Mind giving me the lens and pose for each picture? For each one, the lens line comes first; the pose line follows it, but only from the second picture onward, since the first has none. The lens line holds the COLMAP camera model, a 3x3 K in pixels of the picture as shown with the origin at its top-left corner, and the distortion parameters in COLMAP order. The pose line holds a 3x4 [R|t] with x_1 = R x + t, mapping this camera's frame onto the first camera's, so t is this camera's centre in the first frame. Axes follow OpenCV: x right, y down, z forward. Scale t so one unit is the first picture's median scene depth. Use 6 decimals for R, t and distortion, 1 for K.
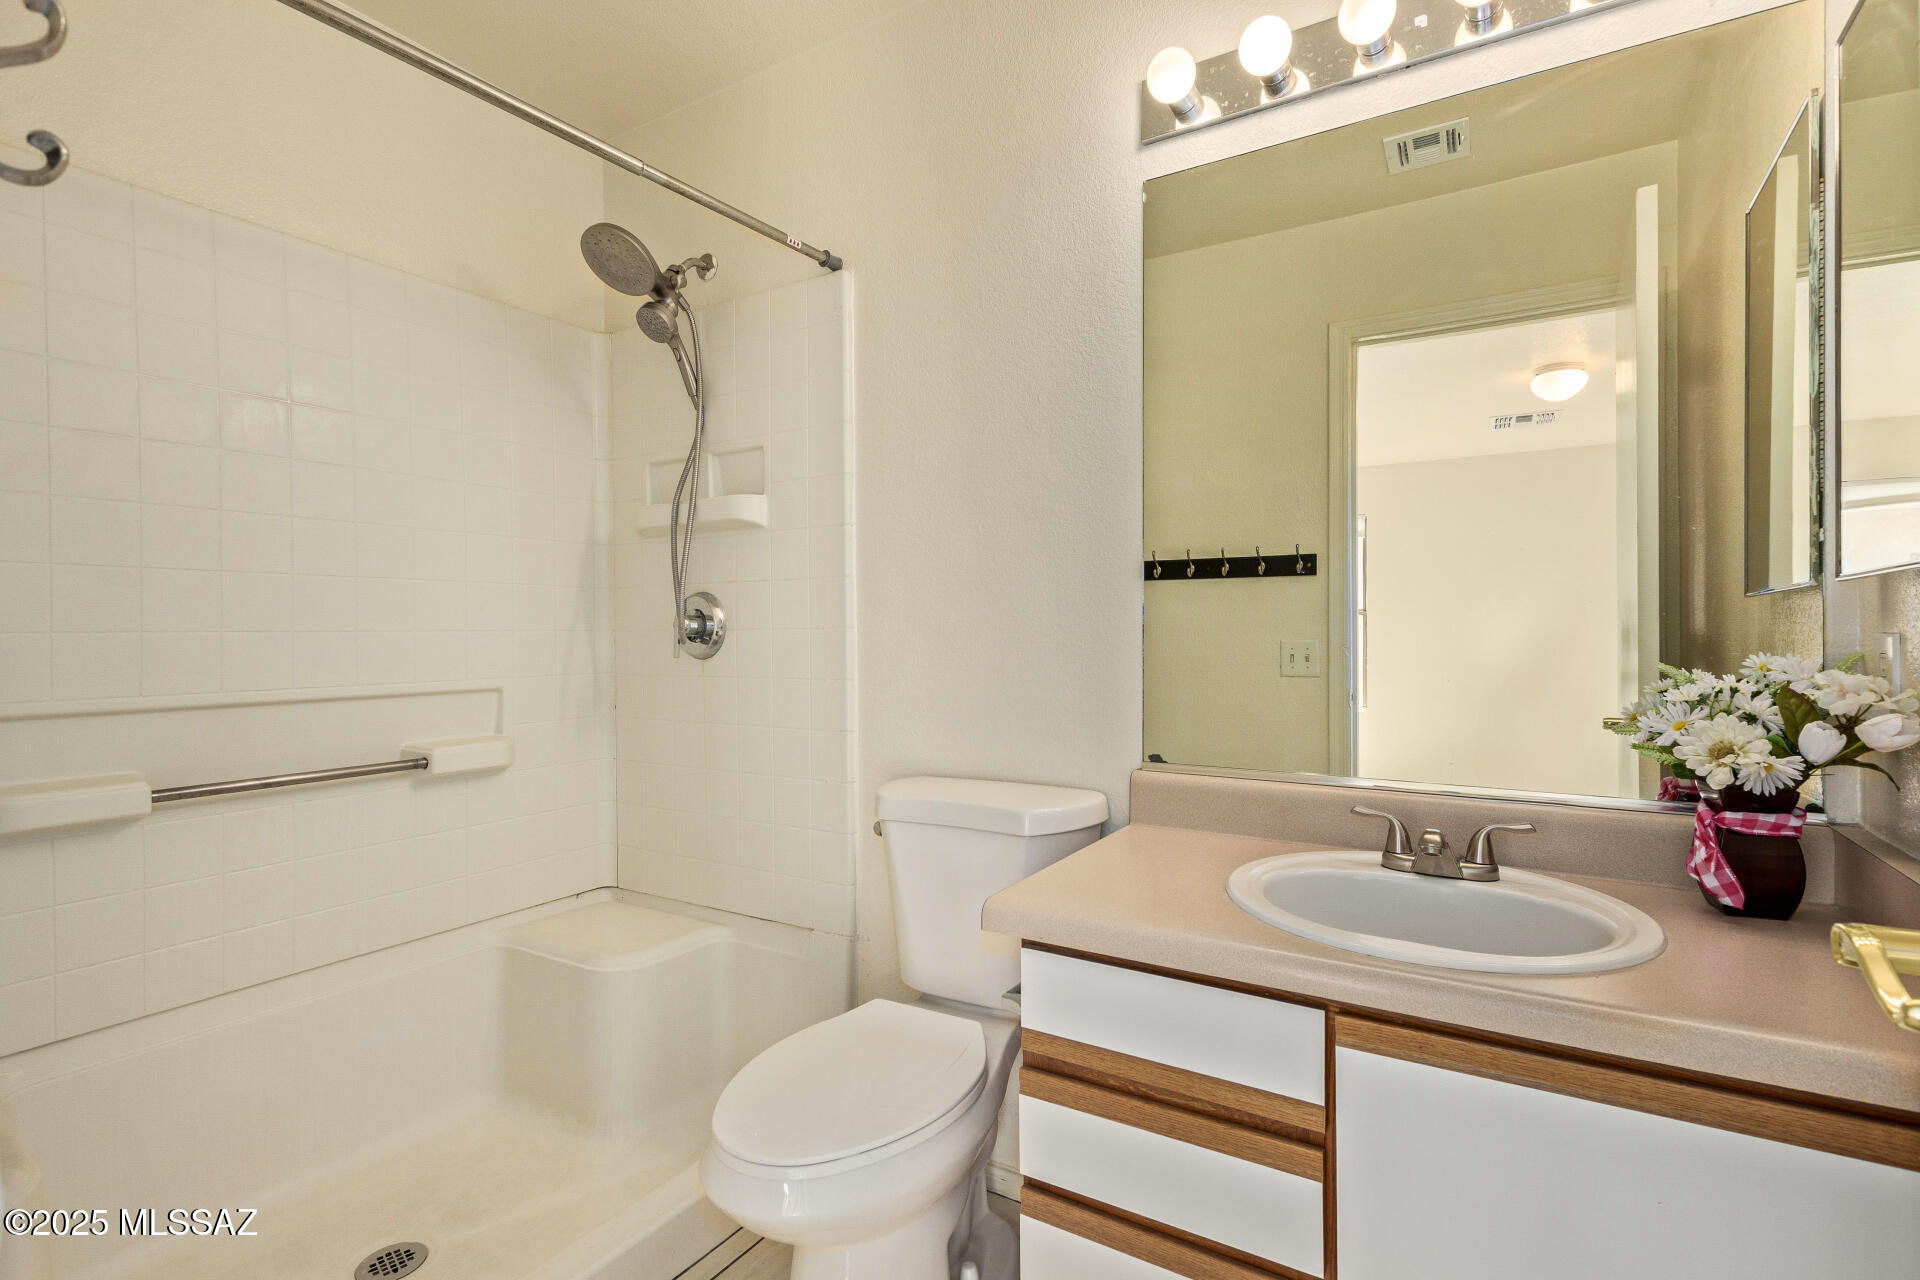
lens RADIAL K [[885.4, 0, 966.9], [0, 885.4, 638.1], [0, 0, 1]] dist [0.002840, -0.000574]
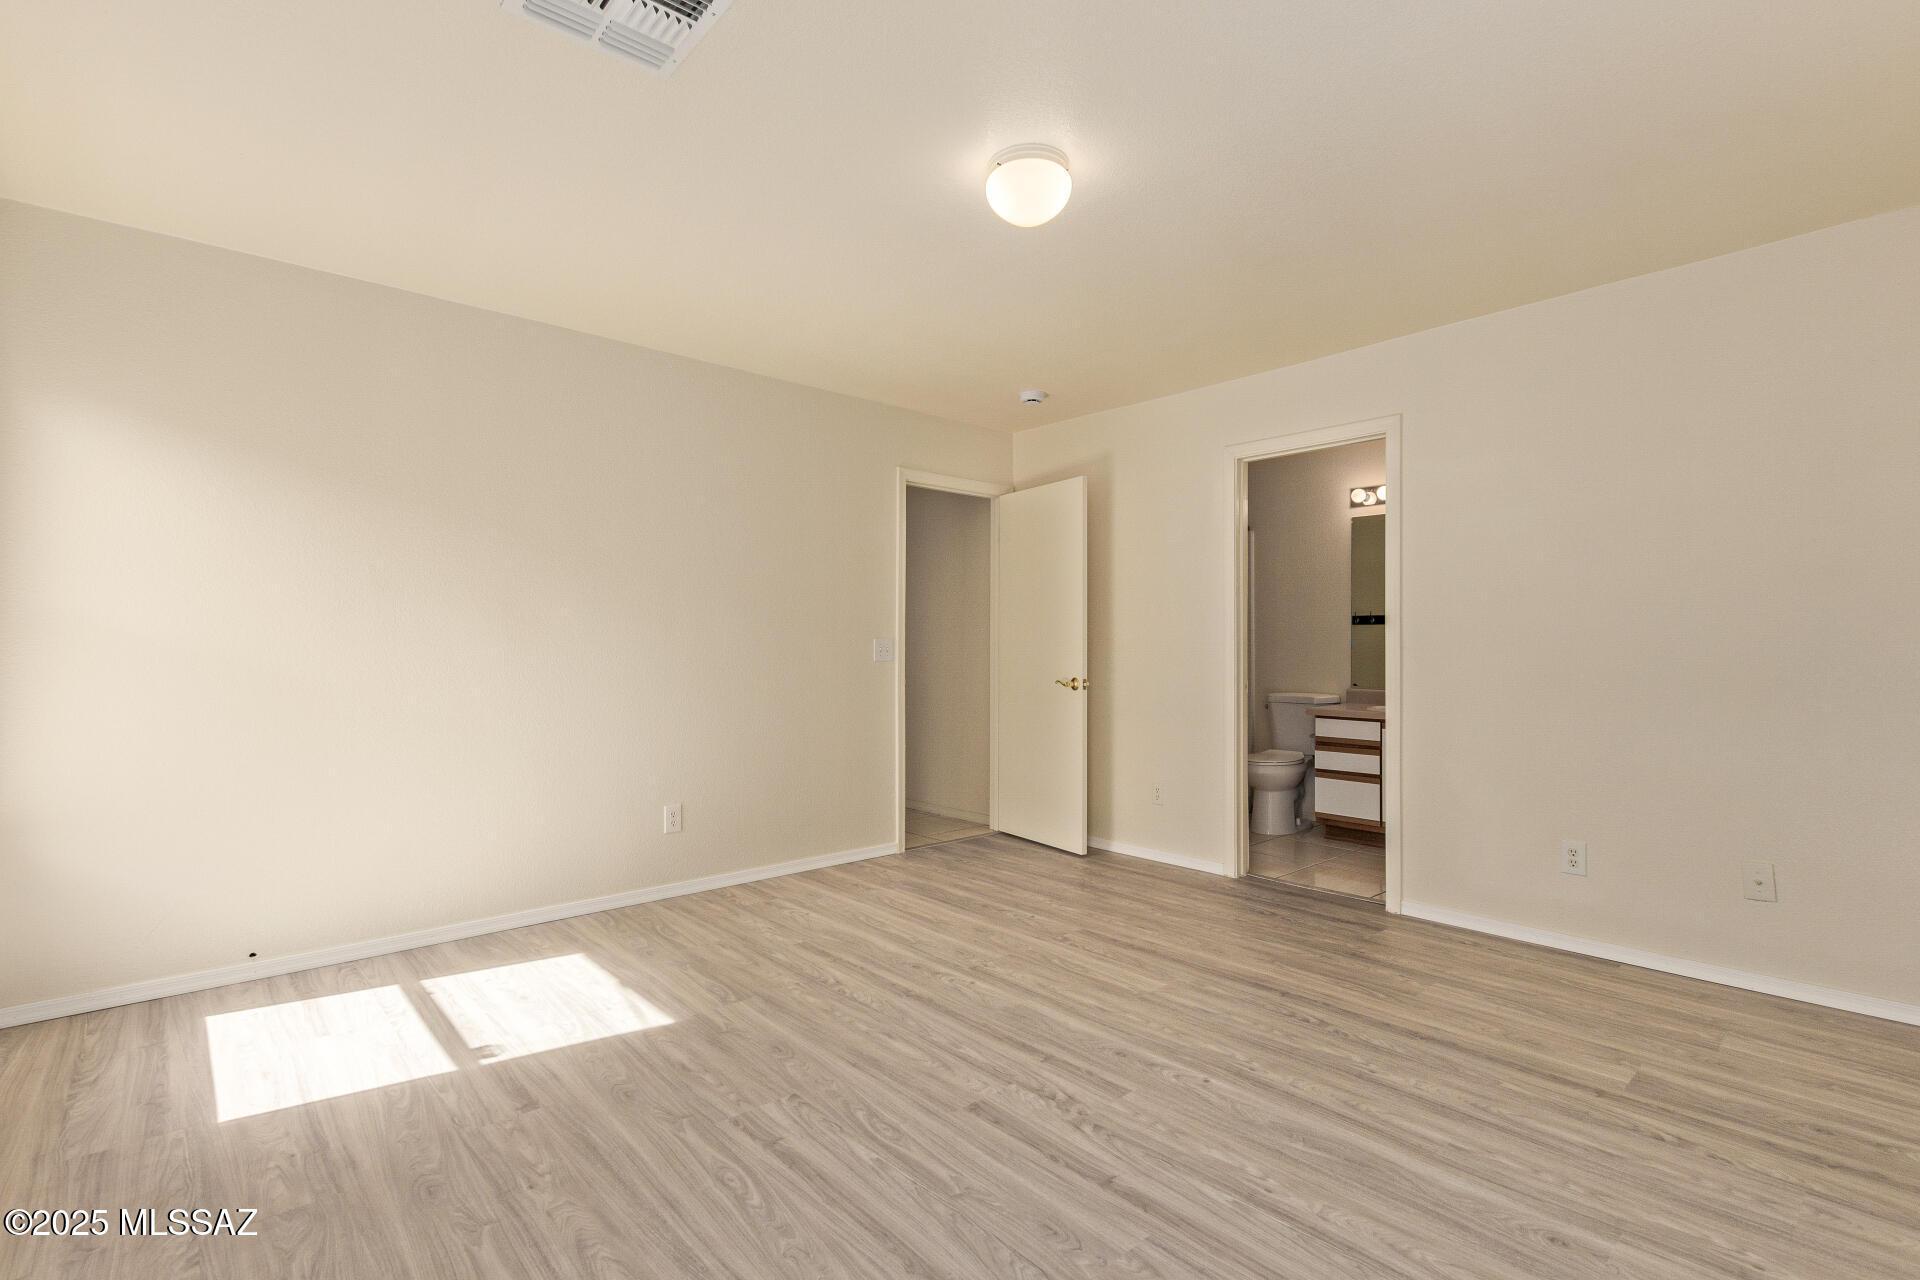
lens RADIAL K [[885.4, 0, 968.4], [0, 885.4, 643.8], [0, 0, 1]] dist [0.002840, -0.000574]
pose [[0.960565, 0.004217, -0.278023, -0.207929], [-0.005281, 0.999981, -0.003080, -0.003904], [0.278004, 0.004427, 0.960570, -2.064947]]
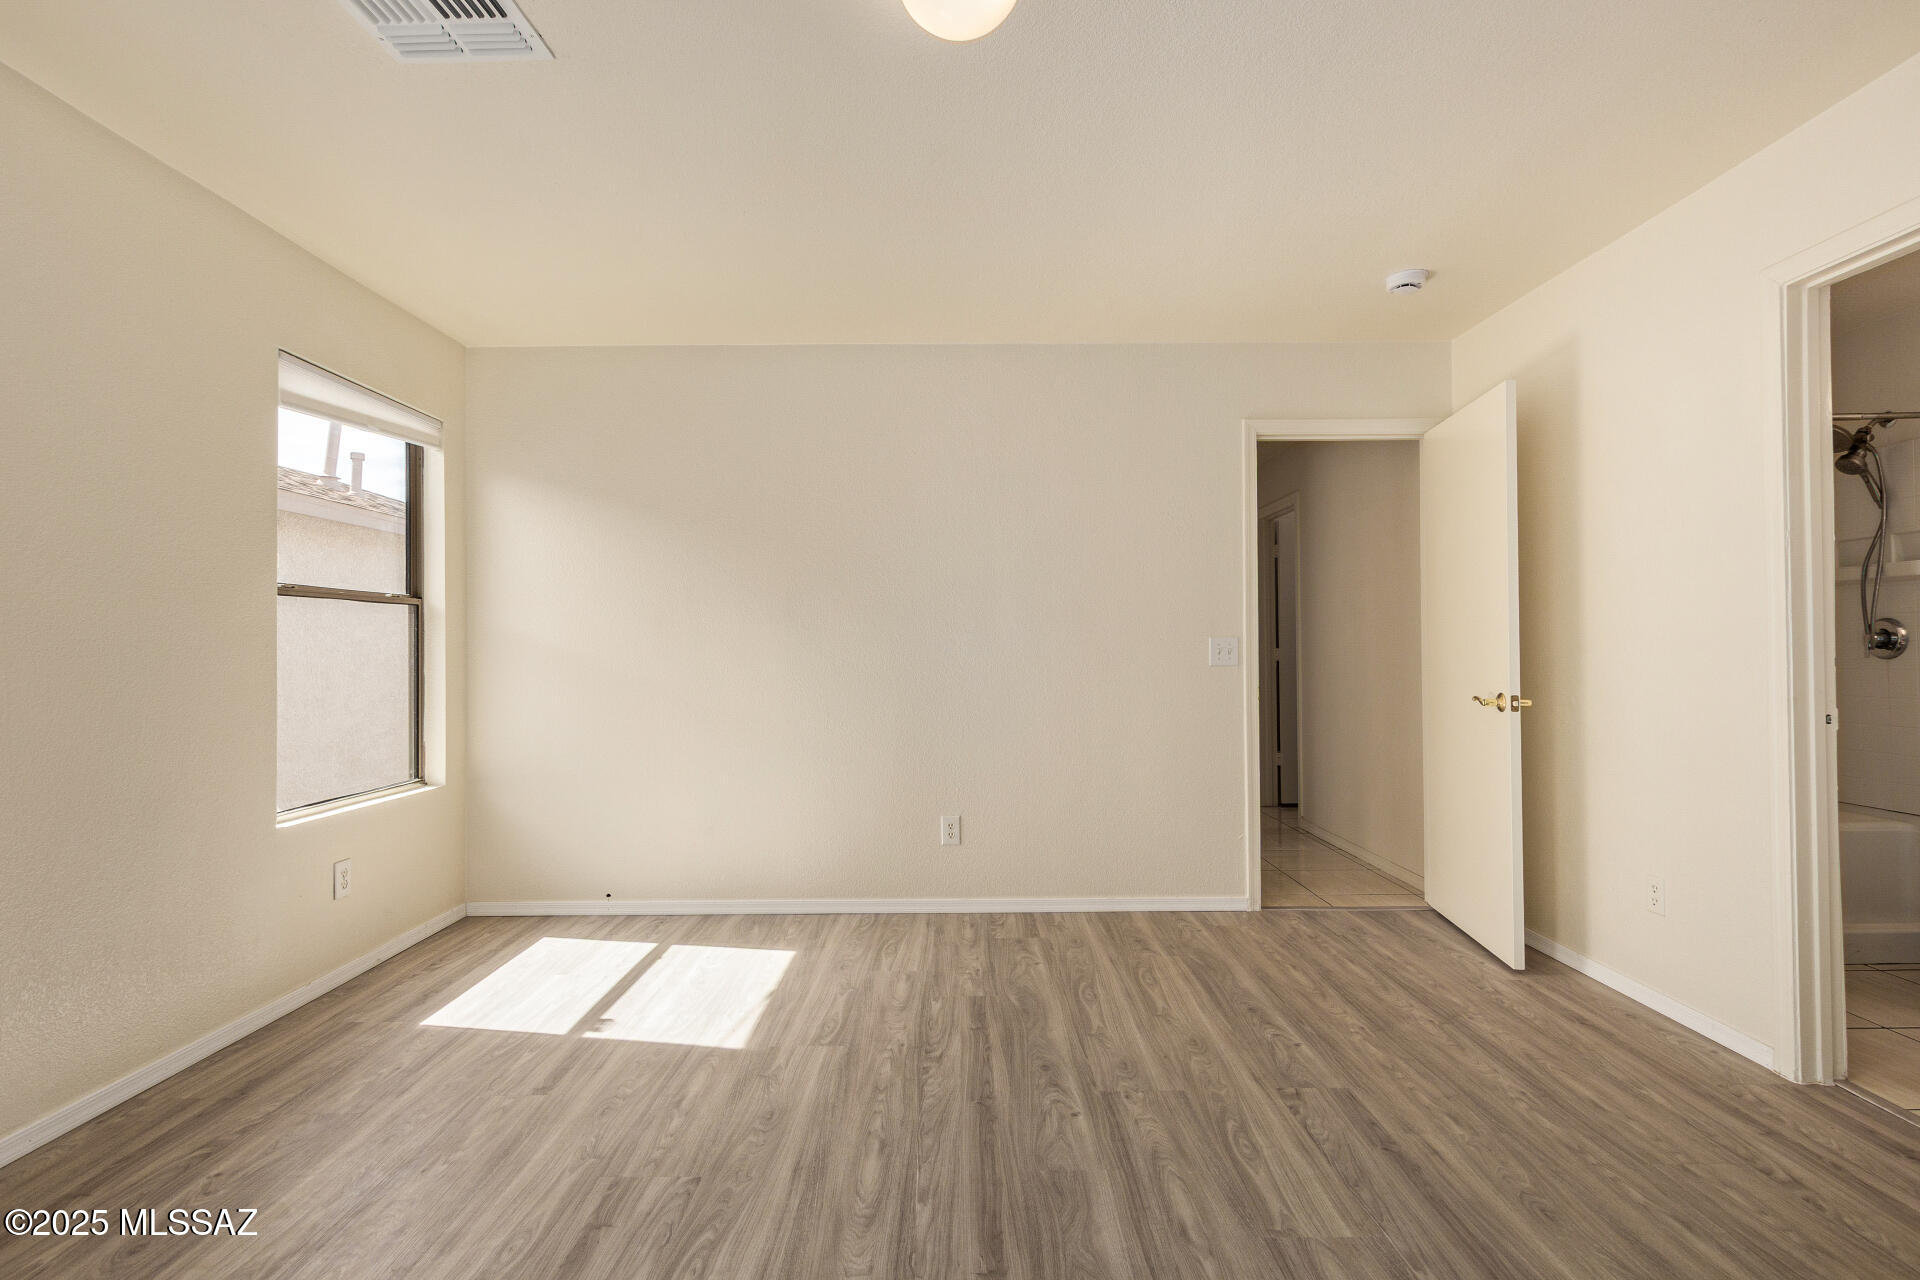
lens RADIAL K [[885.4, 0, 961.8], [0, 885.4, 636.8], [0, 0, 1]] dist [0.002840, -0.000574]
pose [[0.524173, -0.012199, -0.851525, 0.207906], [0.003852, 0.999921, -0.011954, -0.004360], [0.851603, 0.002986, 0.524178, -1.355112]]
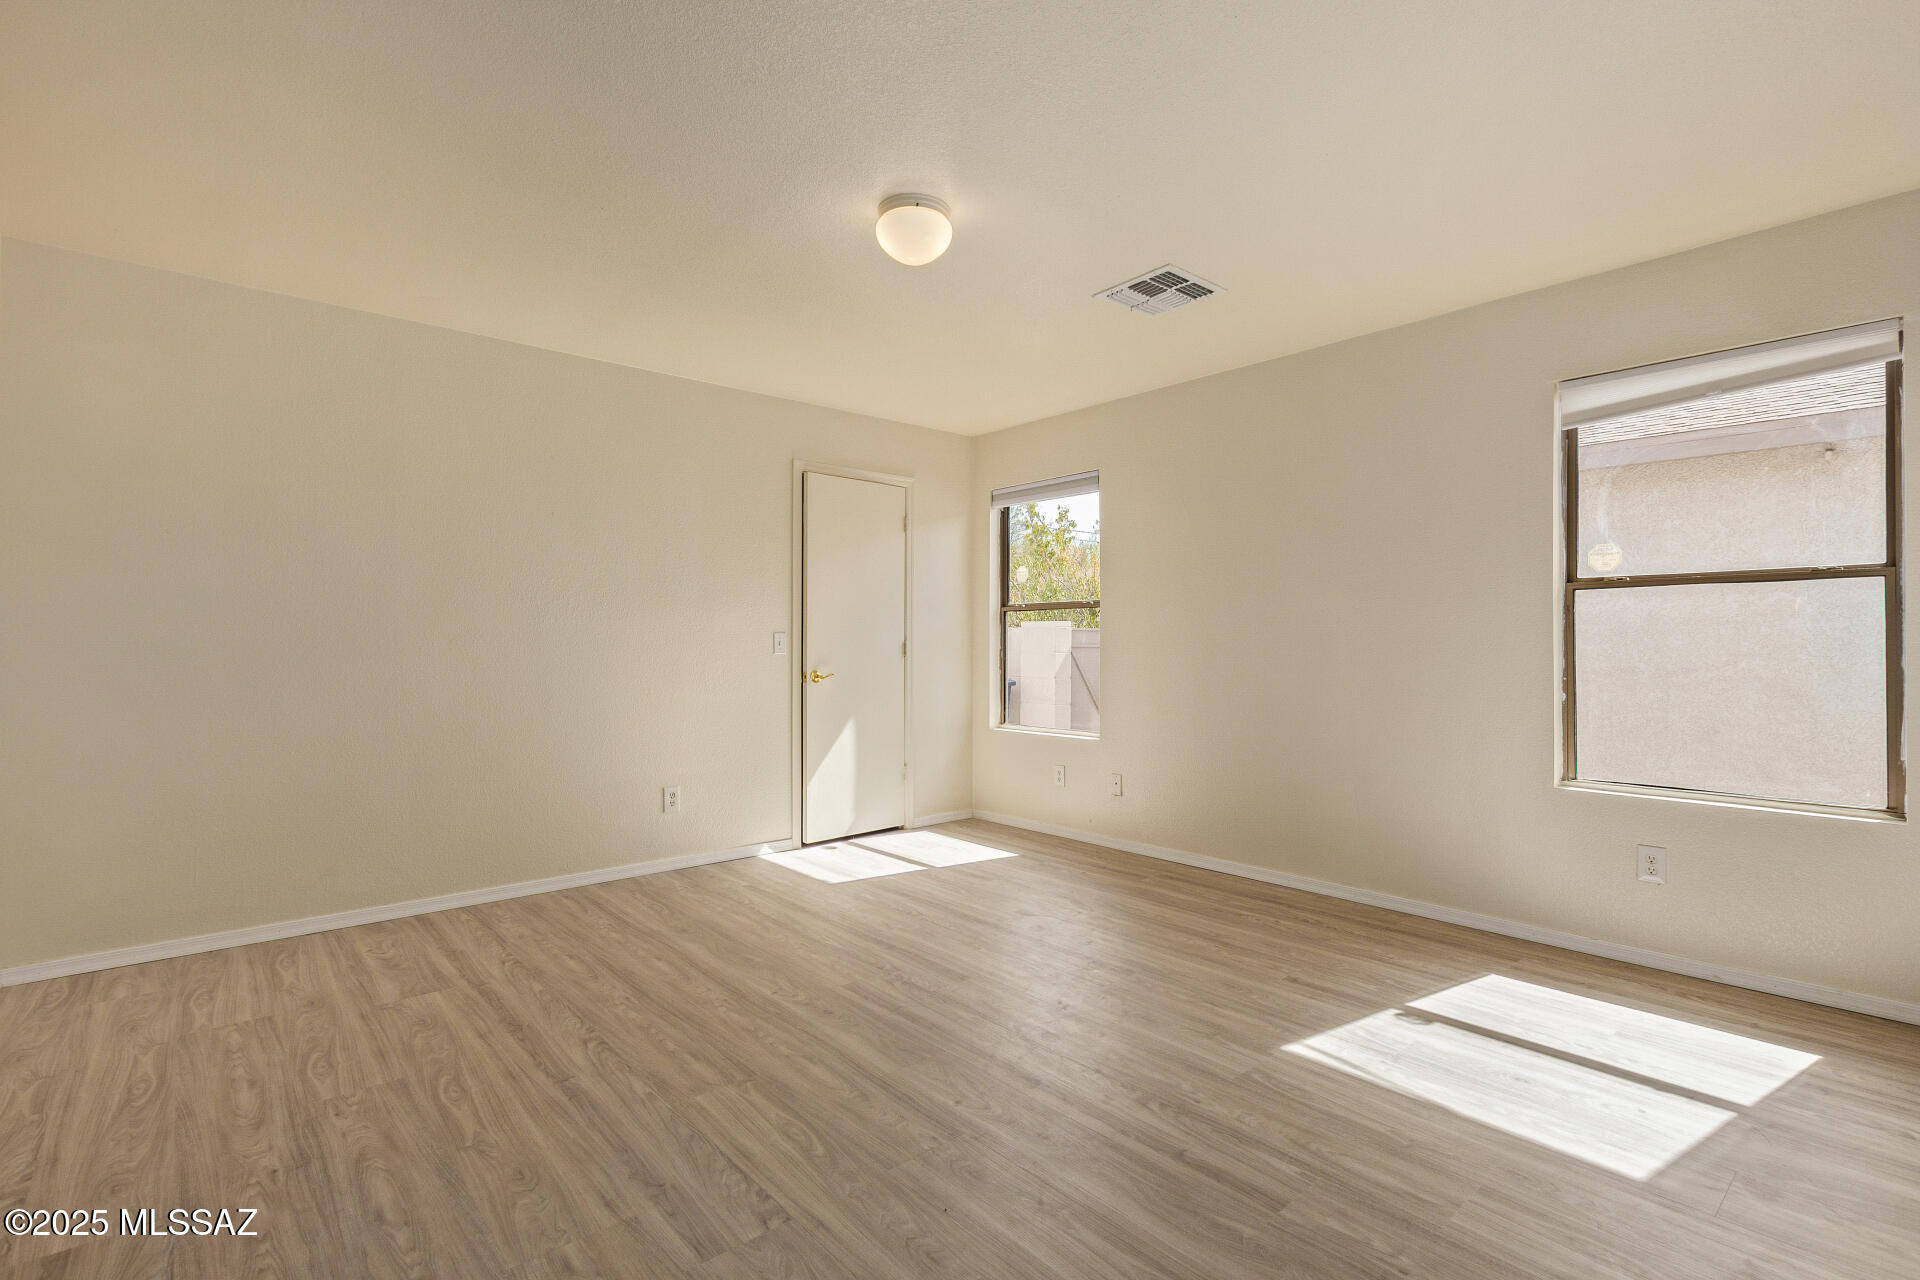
lens RADIAL K [[885.4, 0, 958.4], [0, 885.4, 639.8], [0, 0, 1]] dist [0.002840, -0.000574]
pose [[-0.952807, 0.006082, 0.303517, -0.900293], [0.004873, 0.999977, -0.004739, 0.001533], [-0.303539, -0.003036, -0.952814, 0.252015]]
